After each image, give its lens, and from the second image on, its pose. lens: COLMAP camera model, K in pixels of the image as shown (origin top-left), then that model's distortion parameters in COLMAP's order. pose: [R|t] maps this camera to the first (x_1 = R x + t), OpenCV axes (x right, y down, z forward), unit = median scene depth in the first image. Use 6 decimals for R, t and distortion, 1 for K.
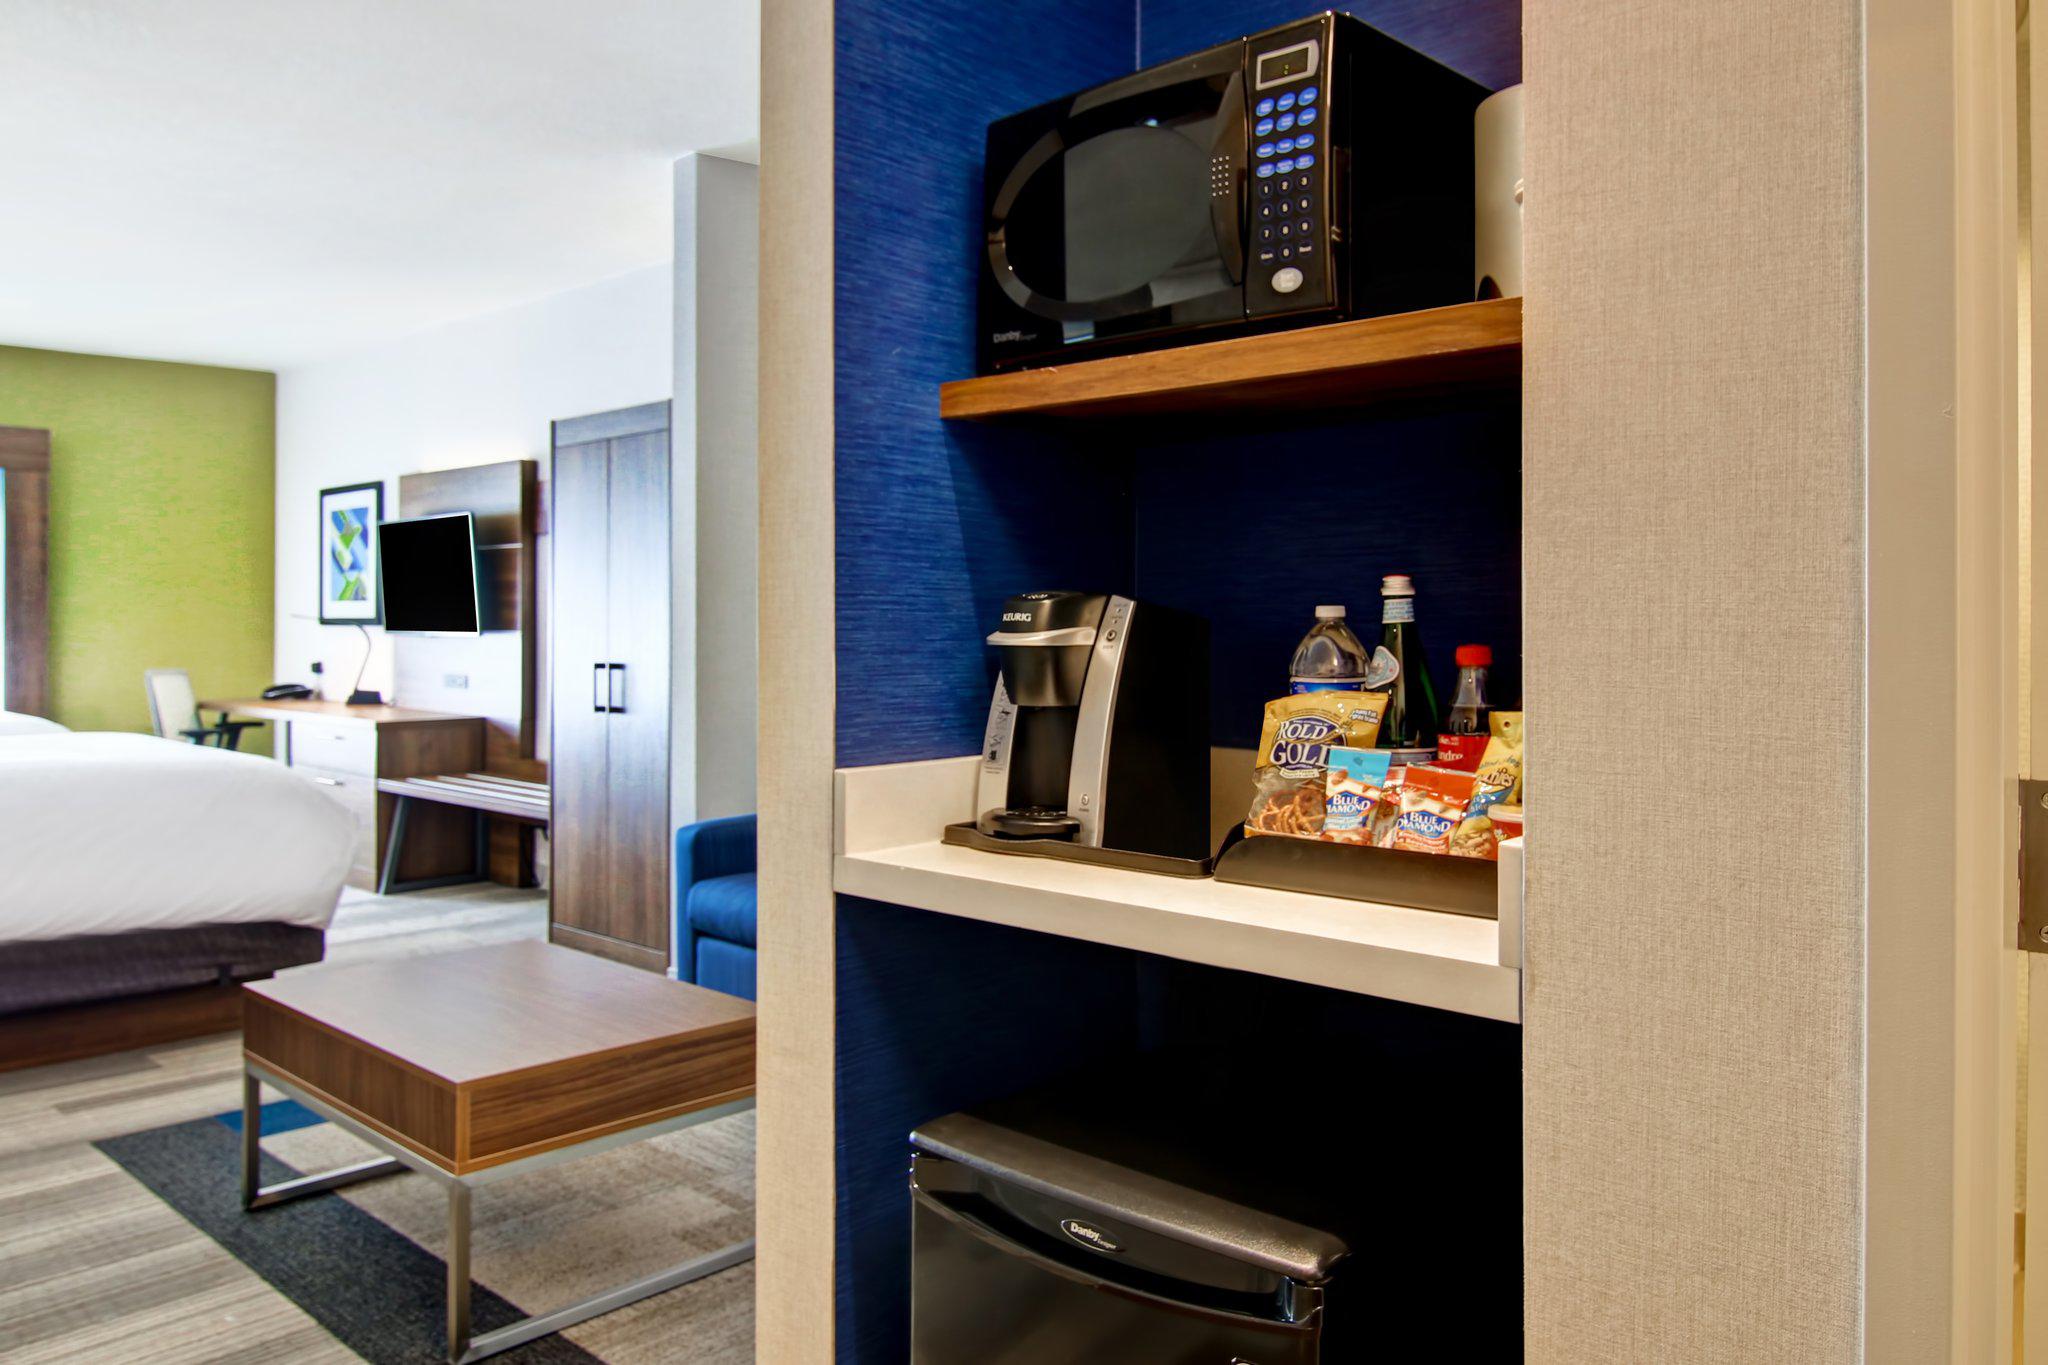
lens RADIAL K [[1352.0, 0, 1023.9], [0, 1352.0, 608.1], [0, 0, 1]] dist [-0.000546, 0.002476]
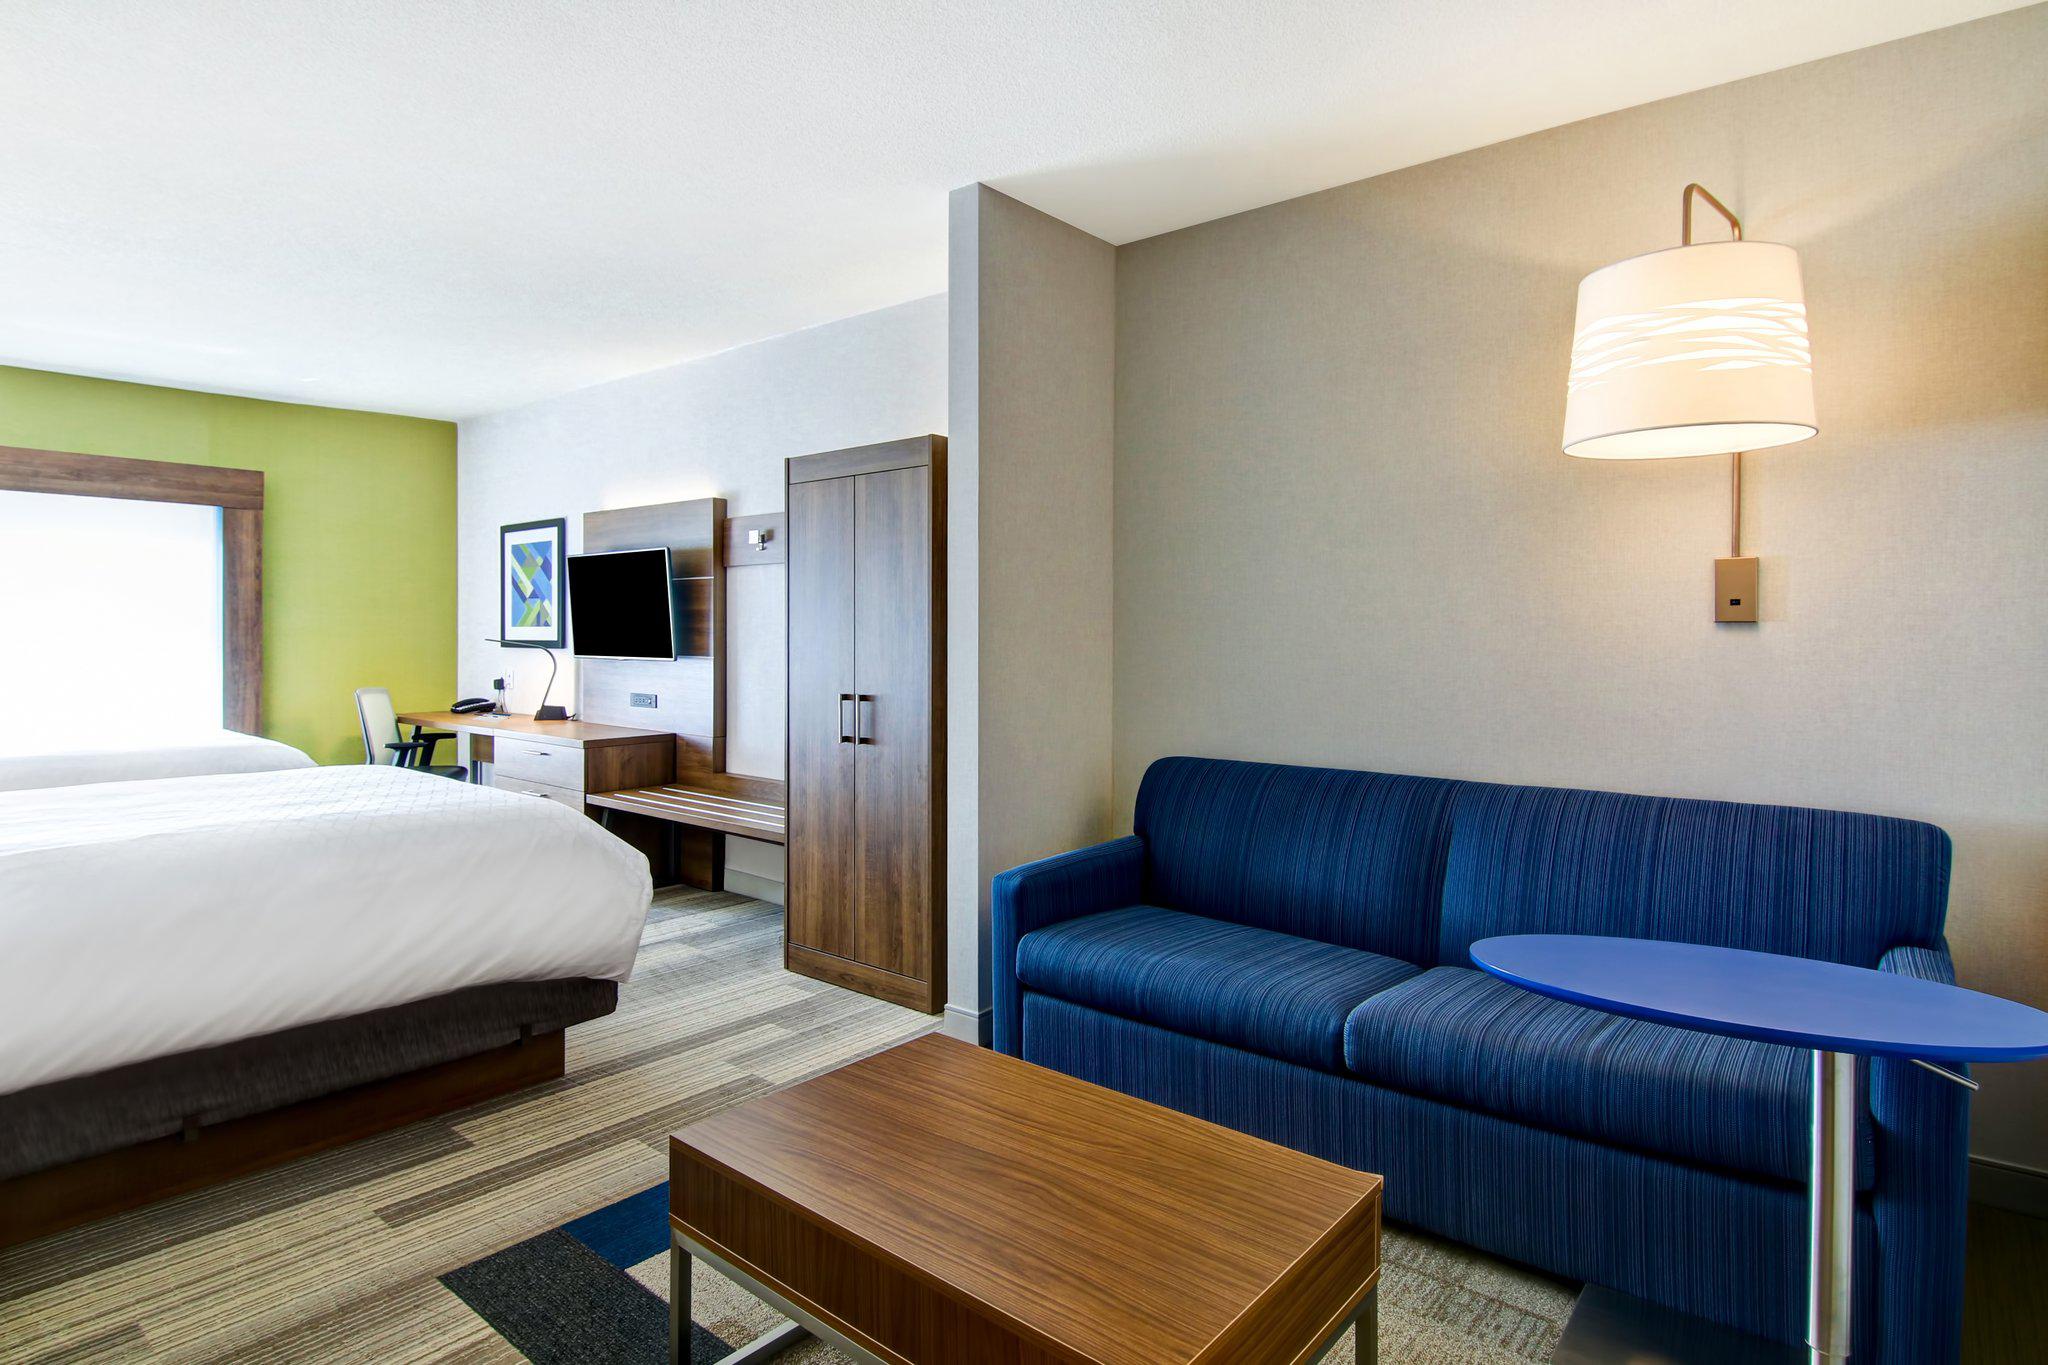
lens RADIAL K [[1090.6, 0, 1035.1], [0, 1090.6, 642.2], [0, 0, 1]] dist [0.001816, -0.000591]
pose [[0.999913, -0.000798, 0.013181, -0.123655], [0.000584, 0.999869, 0.016169, -0.008145], [-0.013193, -0.016160, 0.999782, 0.119062]]
